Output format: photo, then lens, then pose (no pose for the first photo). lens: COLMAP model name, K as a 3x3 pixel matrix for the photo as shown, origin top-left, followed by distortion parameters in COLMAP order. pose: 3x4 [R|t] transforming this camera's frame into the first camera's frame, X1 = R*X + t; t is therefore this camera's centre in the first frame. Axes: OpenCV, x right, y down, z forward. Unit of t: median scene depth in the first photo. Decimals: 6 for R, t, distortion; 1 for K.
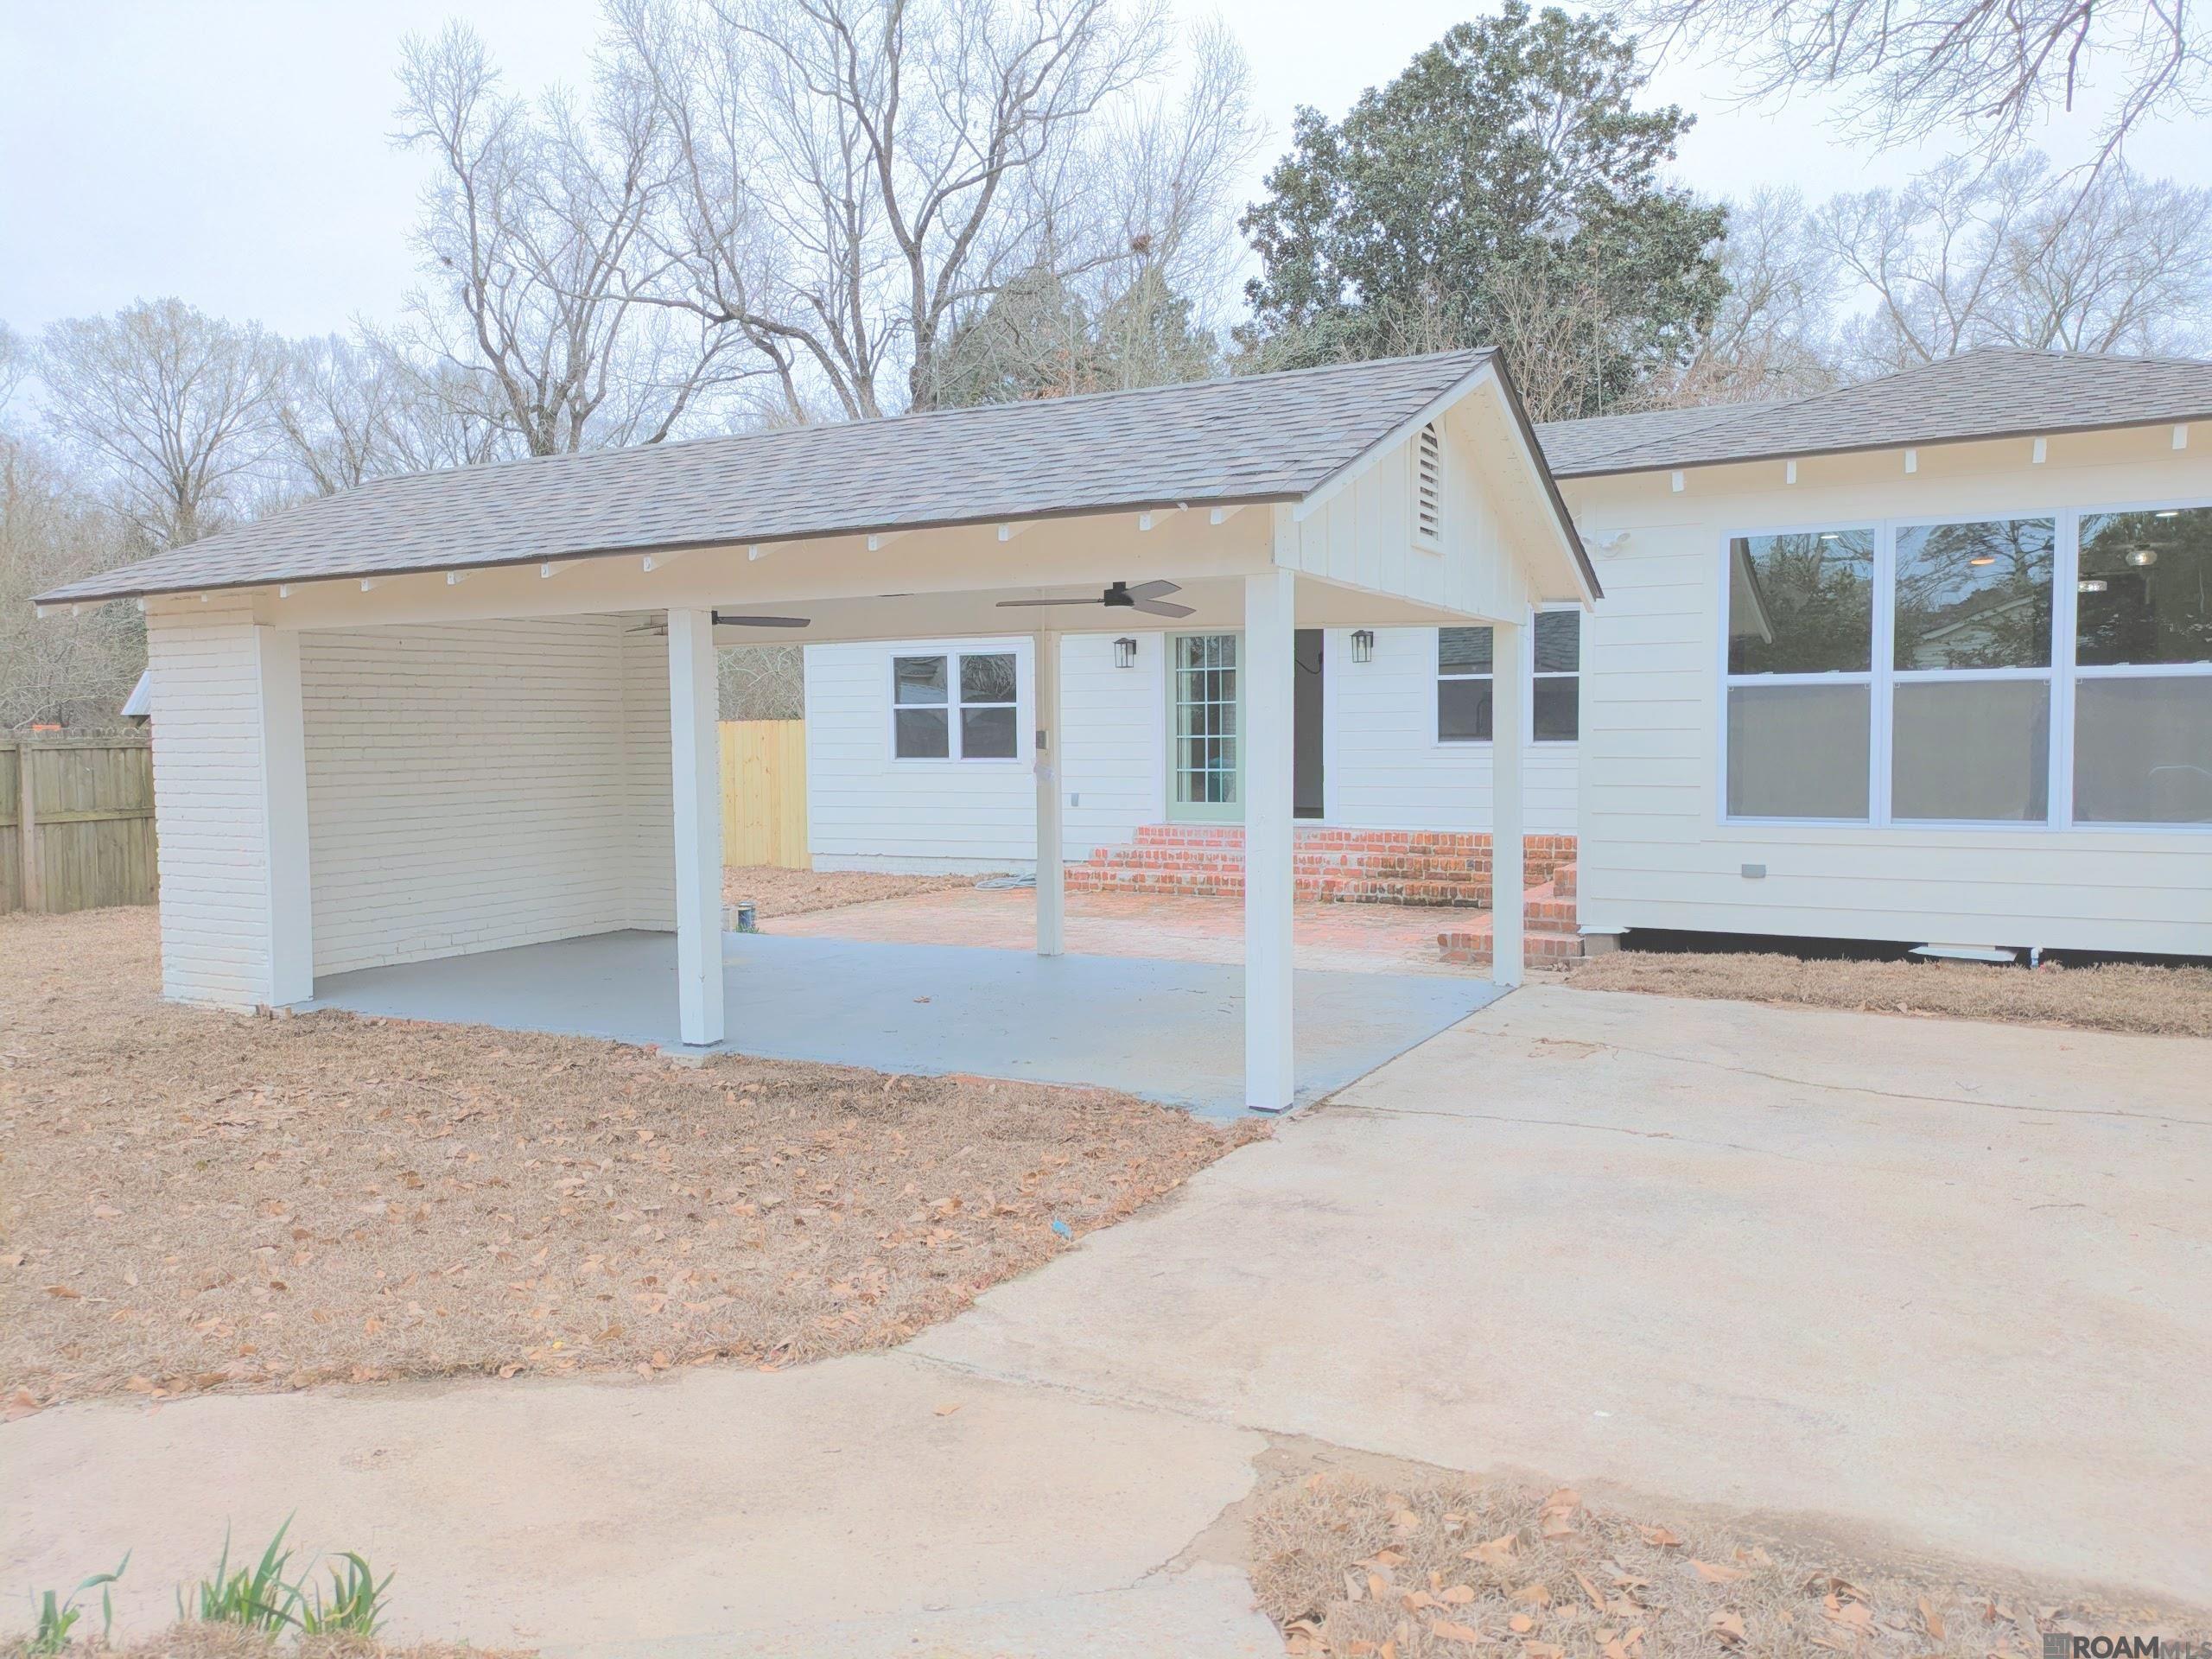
lens RADIAL K [[1631.1, 0, 1113.8], [0, 1631.1, 811.9], [0, 0, 1]] dist [0.049395, -0.030353]
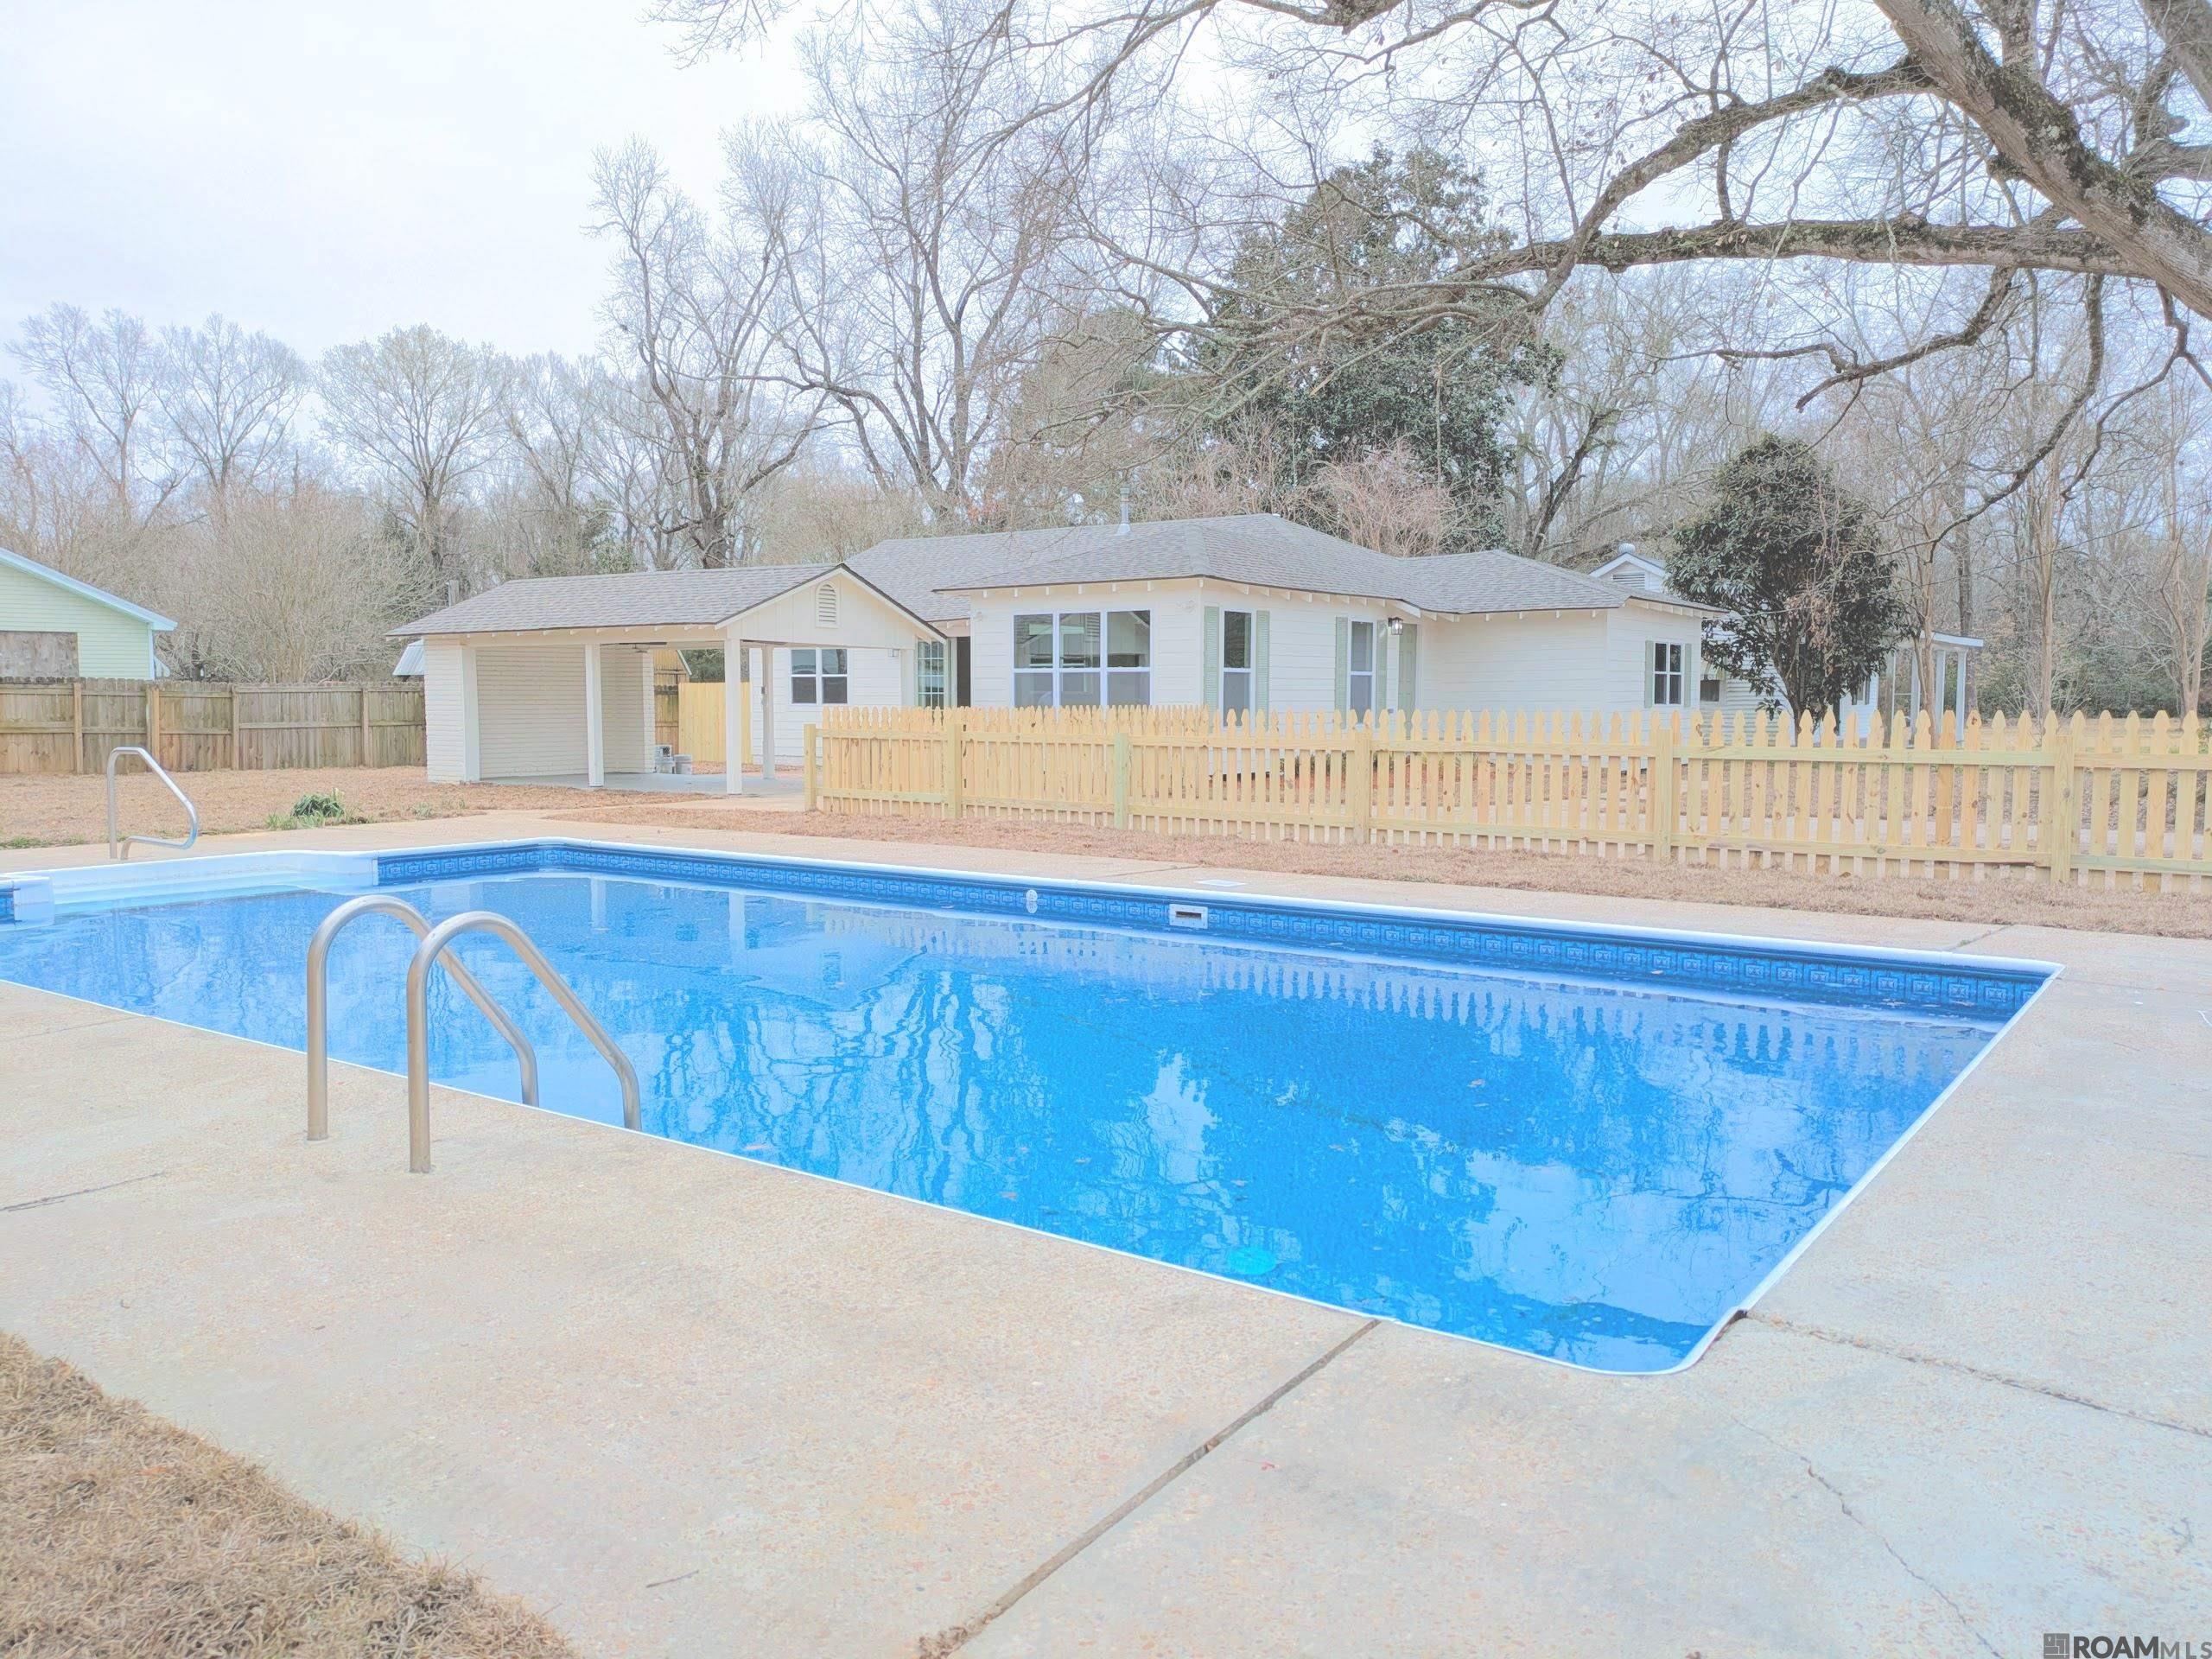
lens RADIAL K [[1631.1, 0, 1112.0], [0, 1631.1, 811.6], [0, 0, 1]] dist [0.049395, -0.030353]
pose [[0.992942, 0.019860, -0.116930, 0.123864], [-0.017718, 0.999656, 0.019324, 0.013191], [0.117273, -0.017116, 0.992952, -0.223739]]
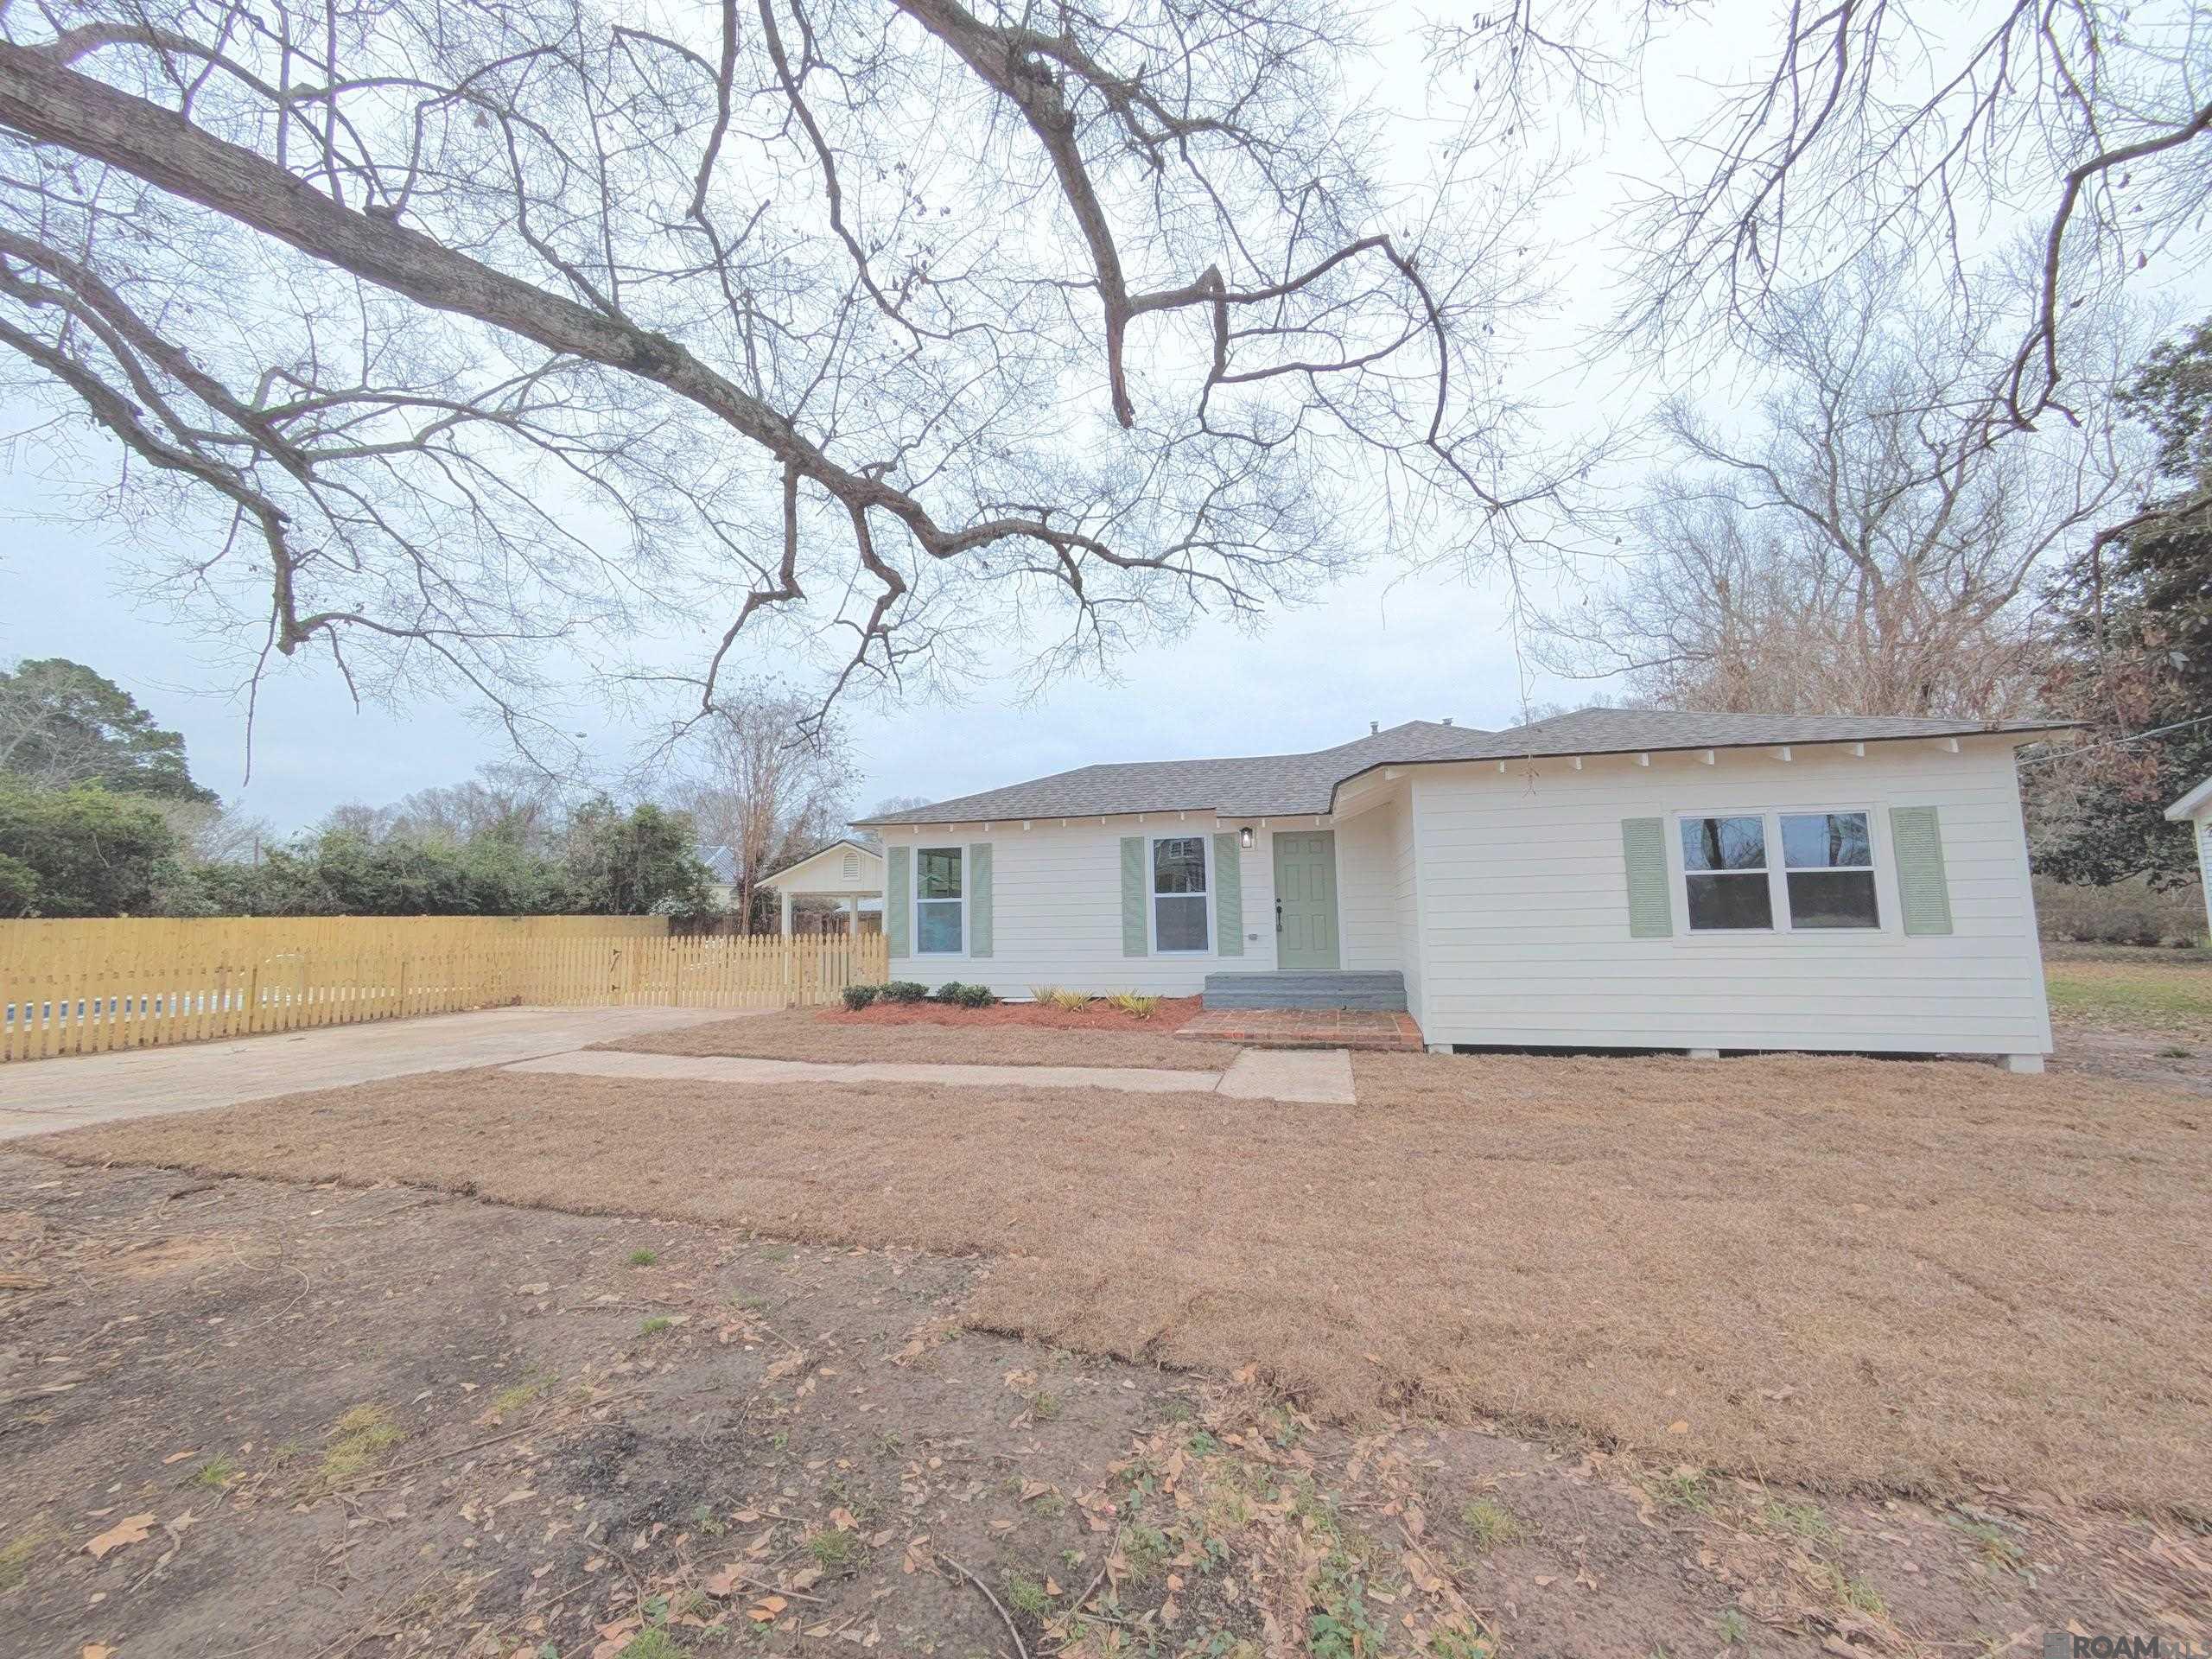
lens RADIAL K [[875.4, 0, 1102.2], [0, 875.4, 821.4], [0, 0, 1]] dist [-0.001303, 0.001852]
pose [[0.251460, -0.093833, -0.963308, 0.327697], [-0.035029, 0.993755, -0.105942, -0.009545], [0.967234, 0.060384, 0.246603, 0.124325]]
